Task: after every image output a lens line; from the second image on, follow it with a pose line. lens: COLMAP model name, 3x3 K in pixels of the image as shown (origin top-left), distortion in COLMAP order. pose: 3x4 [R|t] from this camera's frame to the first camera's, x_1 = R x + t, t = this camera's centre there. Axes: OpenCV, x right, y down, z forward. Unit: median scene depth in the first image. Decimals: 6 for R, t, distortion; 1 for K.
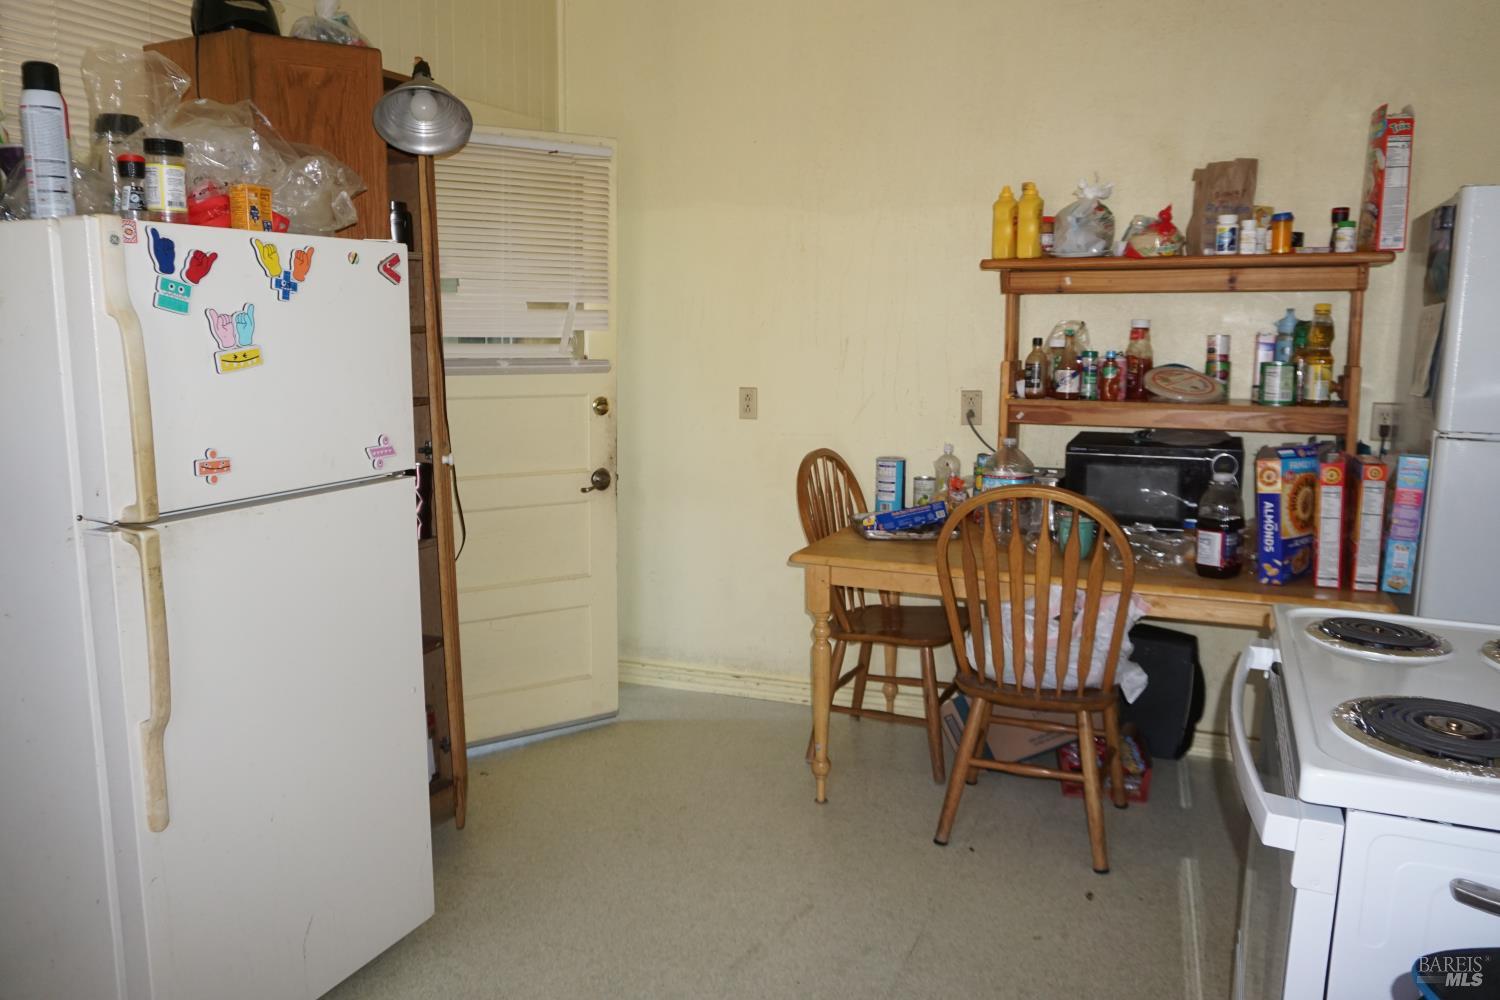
lens RADIAL K [[1140.7, 0, 749.7], [0, 1140.7, 502.8], [0, 0, 1]] dist [-0.012980, 0.010557]
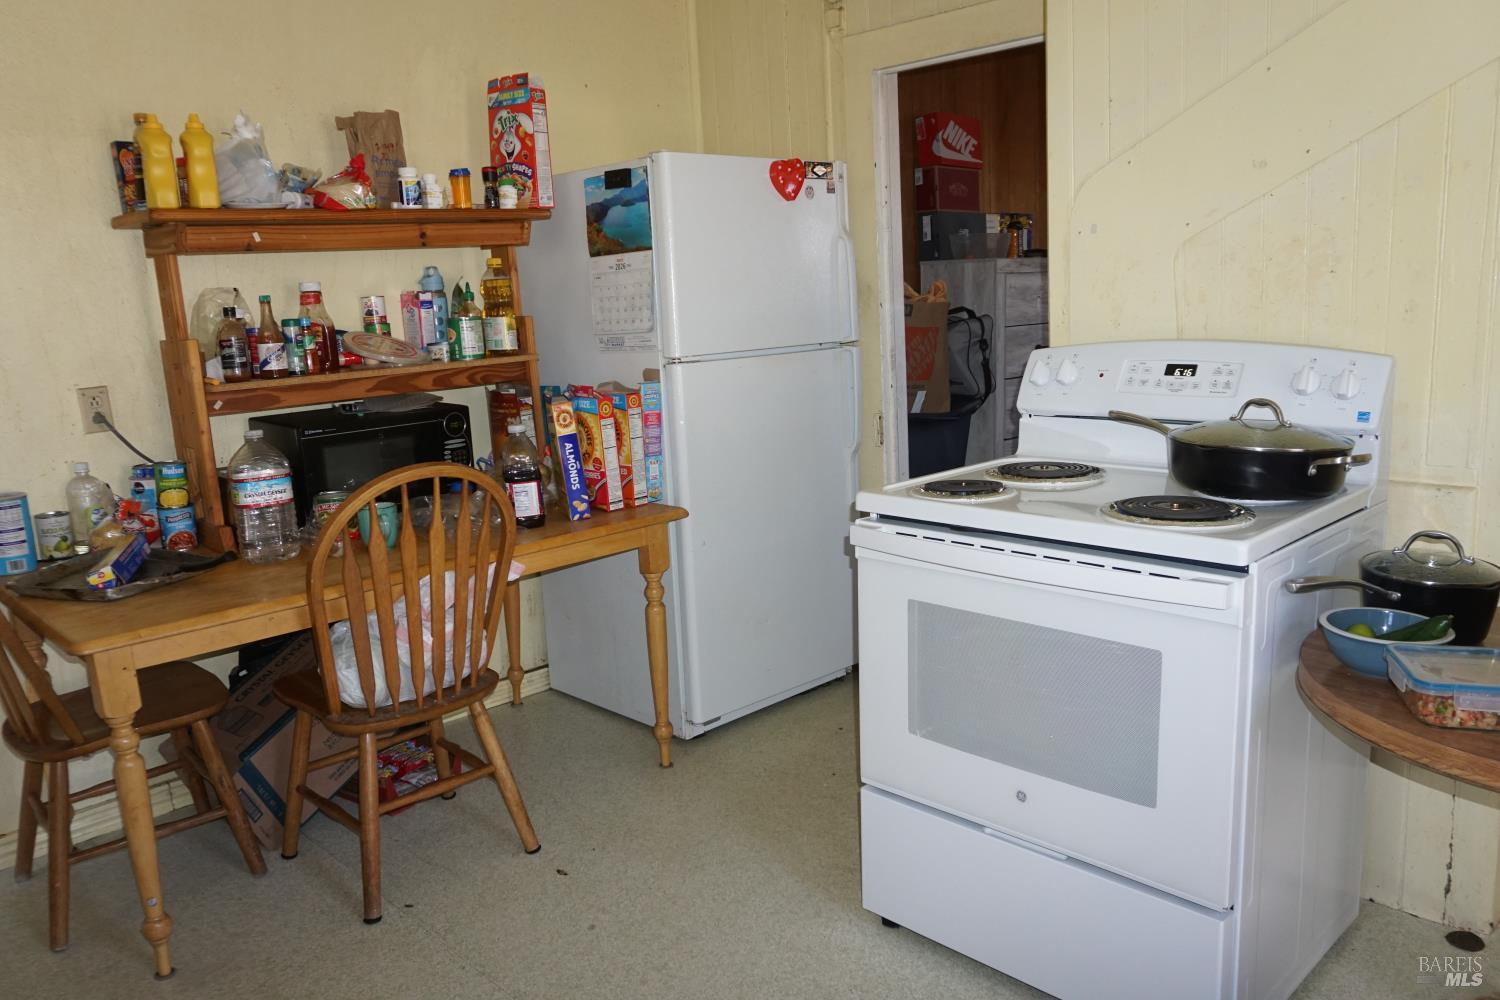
lens RADIAL K [[1140.7, 0, 749.8], [0, 1140.7, 500.4], [0, 0, 1]] dist [-0.012980, 0.010557]
pose [[0.404711, -0.195950, 0.893204, -0.374134], [0.193080, 0.973061, 0.125985, -0.043121], [-0.893828, 0.121473, 0.431643, 0.351260]]
